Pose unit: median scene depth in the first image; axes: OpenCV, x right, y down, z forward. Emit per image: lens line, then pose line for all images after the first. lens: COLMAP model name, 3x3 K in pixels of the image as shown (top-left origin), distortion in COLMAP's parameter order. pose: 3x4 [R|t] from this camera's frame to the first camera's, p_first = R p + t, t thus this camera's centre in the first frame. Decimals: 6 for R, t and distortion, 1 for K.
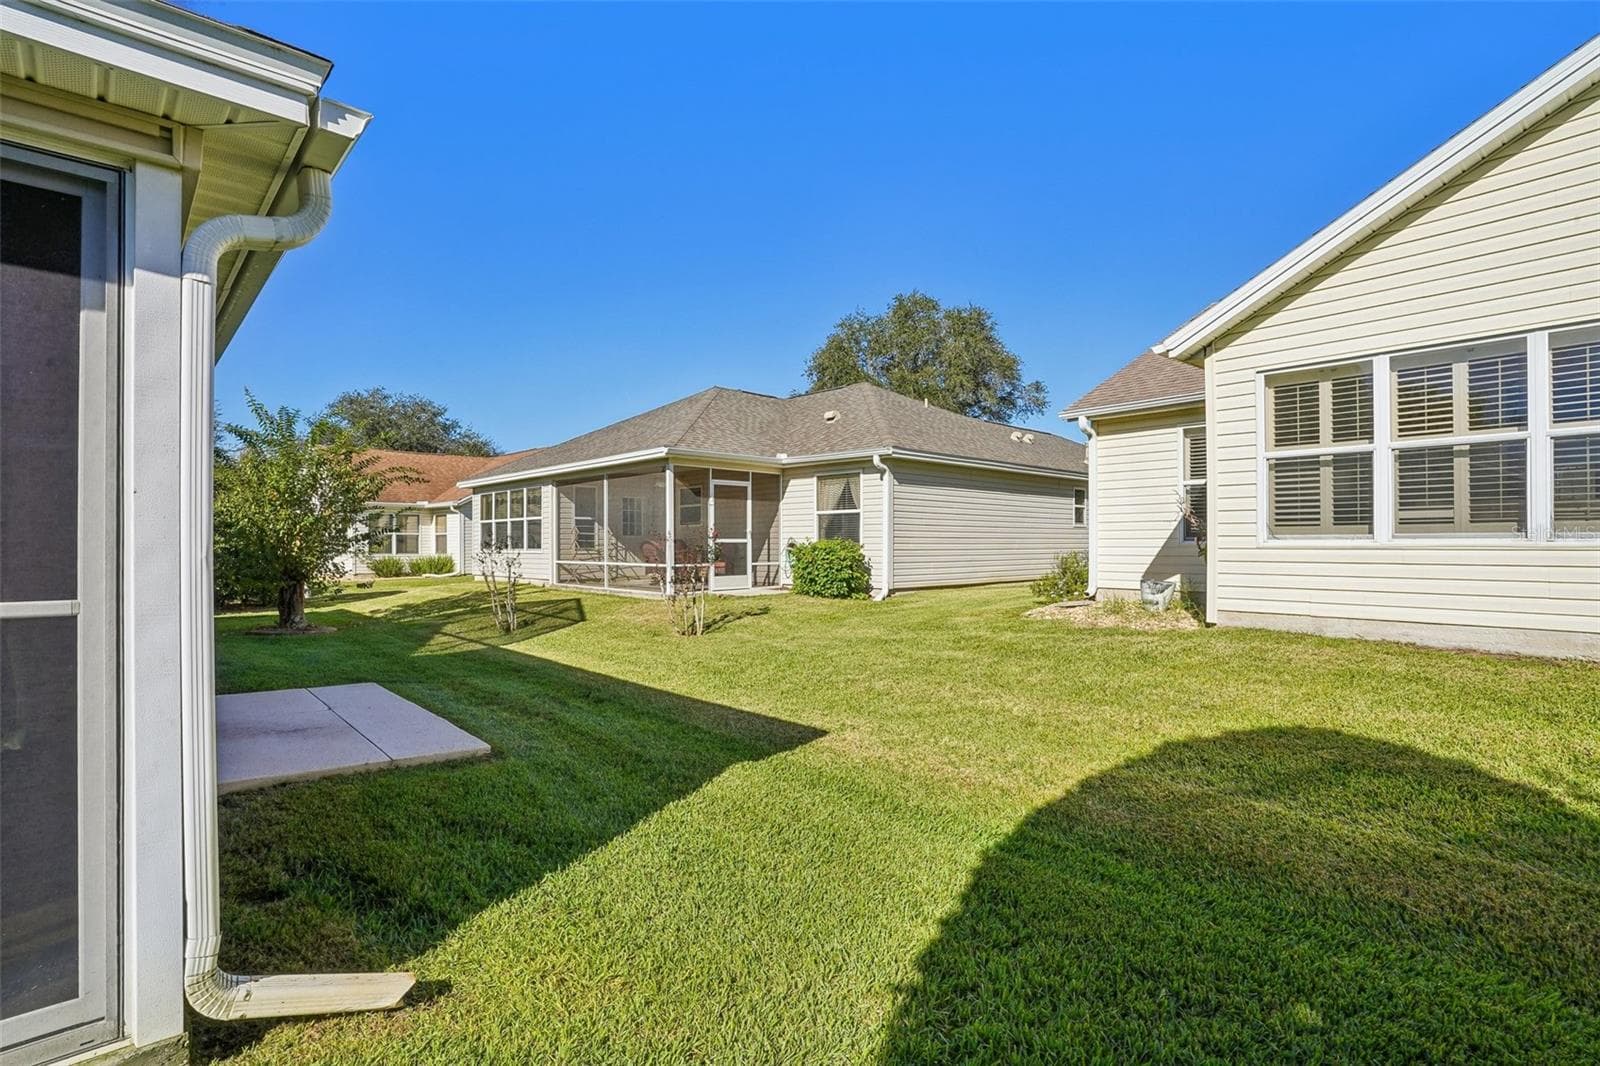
lens RADIAL K [[739.4, 0, 798.1], [0, 739.4, 560.8], [0, 0, 1]] dist [-0.002414, -0.000193]
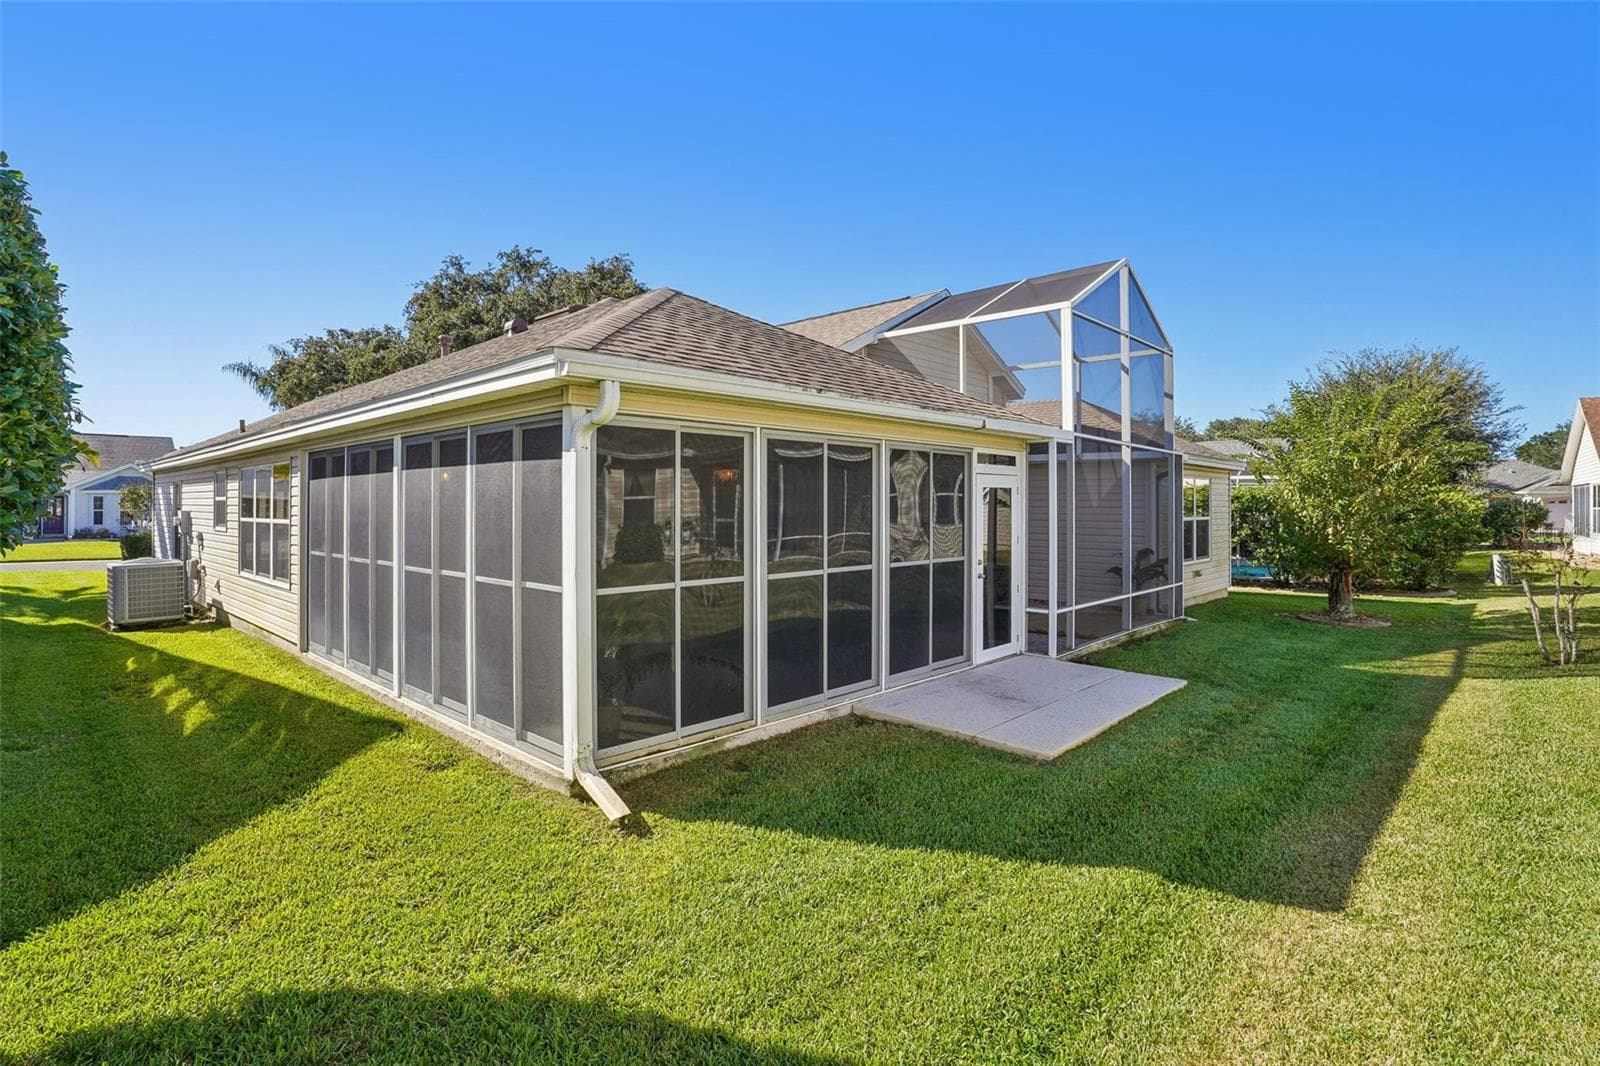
lens RADIAL K [[789.9, 0, 787.9], [0, 789.9, 531.2], [0, 0, 1]] dist [-0.003002, -0.000328]
pose [[0.060746, 0.008726, -0.998115, 0.816292], [-0.001714, 0.999961, 0.008638, -0.078959], [0.998152, 0.001186, 0.060758, 0.746731]]
